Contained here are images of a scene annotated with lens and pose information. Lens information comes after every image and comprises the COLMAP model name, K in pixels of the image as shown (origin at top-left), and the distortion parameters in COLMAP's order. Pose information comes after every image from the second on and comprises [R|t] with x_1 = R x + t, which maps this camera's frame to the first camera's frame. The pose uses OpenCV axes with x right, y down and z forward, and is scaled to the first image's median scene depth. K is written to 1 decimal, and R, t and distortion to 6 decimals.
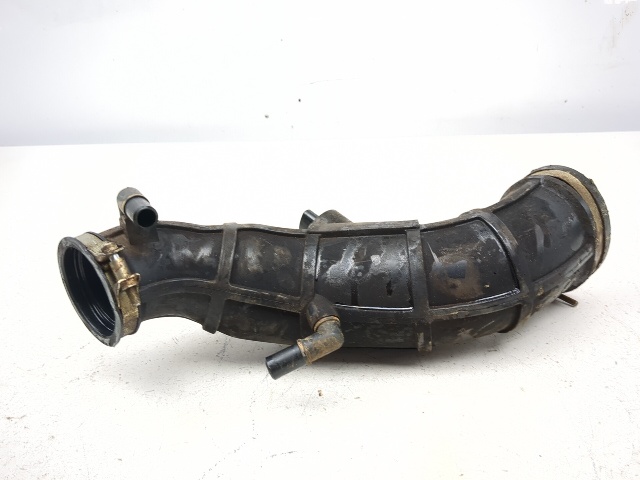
lens RADIAL K [[607.3, 0, 315.9], [0, 607.3, 238.1], [0, 0, 1]] dist [0.079262, 0.000000]
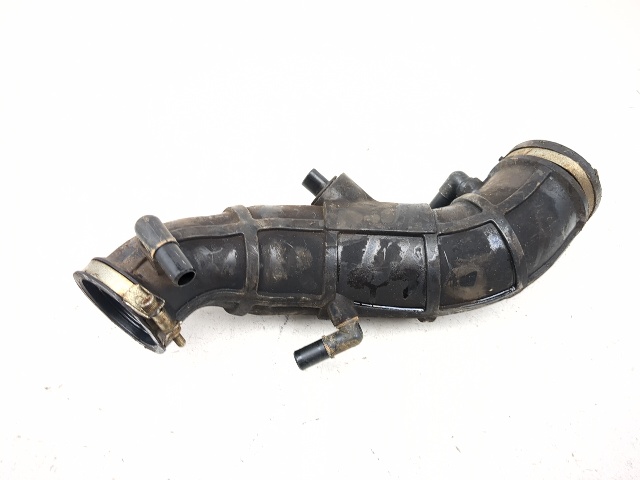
lens RADIAL K [[607.3, 0, 318.1], [0, 607.3, 238.3], [0, 0, 1]] dist [0.079262, 0.000000]
pose [[0.981994, -0.058659, 0.179574, -0.219343], [-0.050350, 0.834916, 0.548070, -0.575932], [-0.182078, -0.547243, 0.816929, 0.181125]]
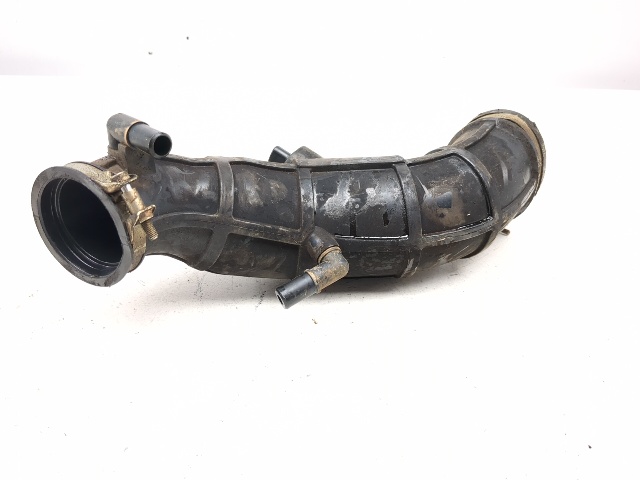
lens RADIAL K [[607.3, 0, 319.5], [0, 607.3, 237.8], [0, 0, 1]] dist [0.079262, 0.000000]
pose [[0.950450, -0.026145, 0.309776, -0.311477], [0.004327, 0.997473, 0.070910, 0.038716], [-0.310847, -0.066056, 0.948162, 0.023551]]
